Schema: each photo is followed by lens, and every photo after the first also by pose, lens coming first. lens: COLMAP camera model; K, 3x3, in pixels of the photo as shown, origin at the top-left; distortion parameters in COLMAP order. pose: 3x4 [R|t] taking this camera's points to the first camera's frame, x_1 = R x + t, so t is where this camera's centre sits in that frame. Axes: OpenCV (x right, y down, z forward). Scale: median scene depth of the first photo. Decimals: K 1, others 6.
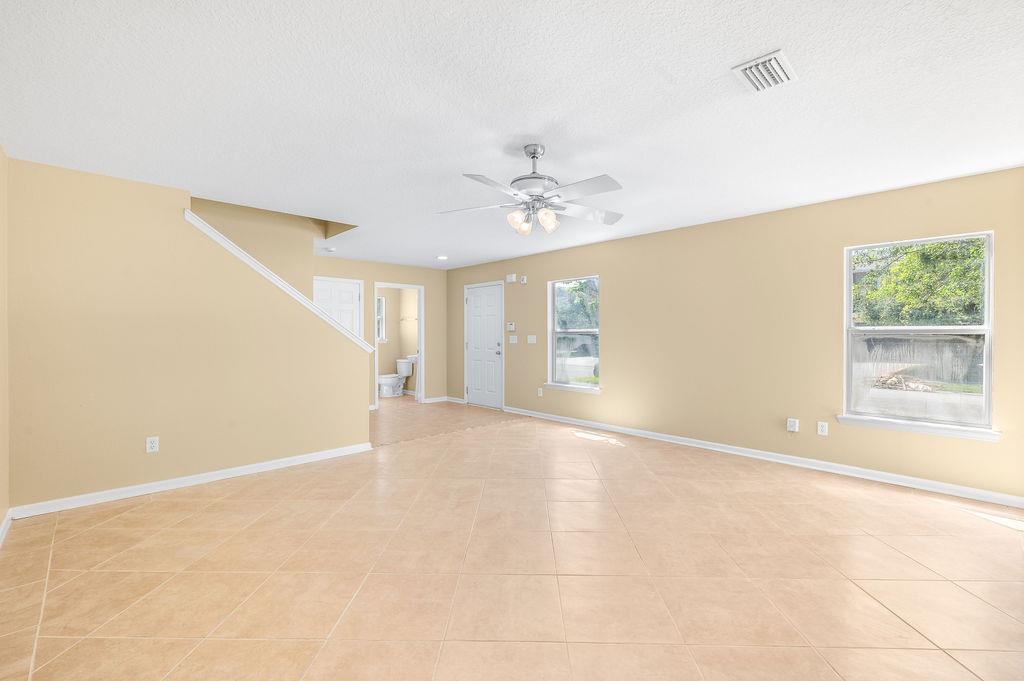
lens RADIAL K [[443.0, 0, 512.0], [0, 443.0, 340.5], [0, 0, 1]] dist [-0.000107, 0.000282]
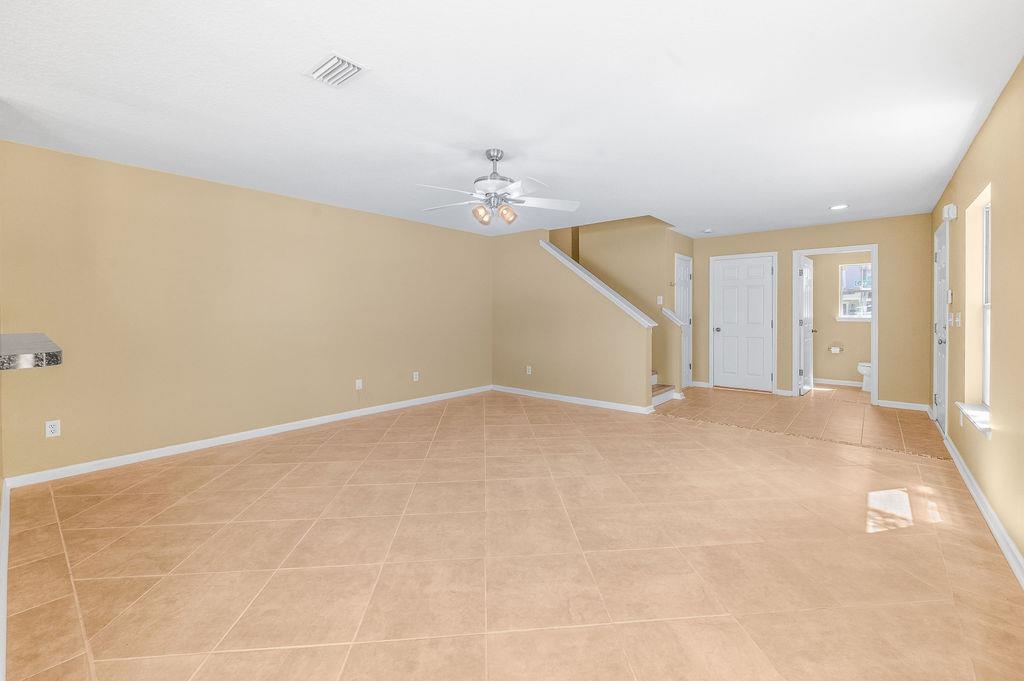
lens RADIAL K [[420.0, 0, 518.8], [0, 420.0, 315.5], [0, 0, 1]] dist [-0.000600, -0.000080]
pose [[0.106819, 0.008291, -0.994244, 0.800310], [-0.011402, 0.999910, 0.007113, -0.007605], [0.994213, 0.010577, 0.106904, 0.646972]]
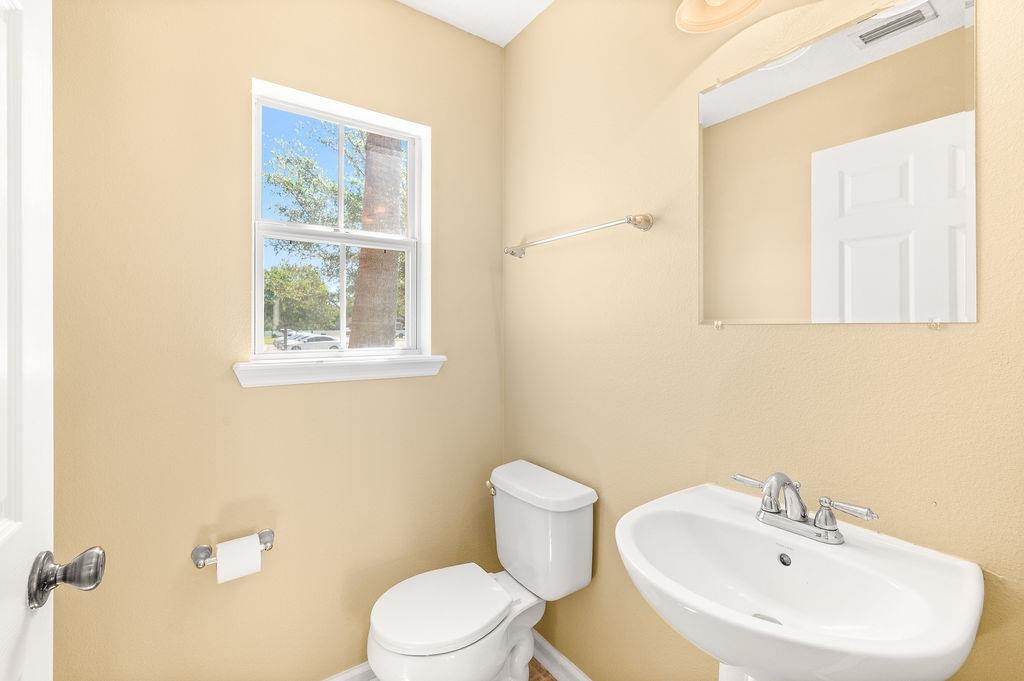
lens RADIAL K [[435.2, 0, 509.6], [0, 435.2, 325.2], [0, 0, 1]] dist [-0.000262, 0.000108]
pose [[0.989336, -0.005193, -0.145557, -0.499497], [0.002977, 0.999876, -0.015440, -0.026550], [0.145620, 0.014842, 0.989229, 1.811141]]
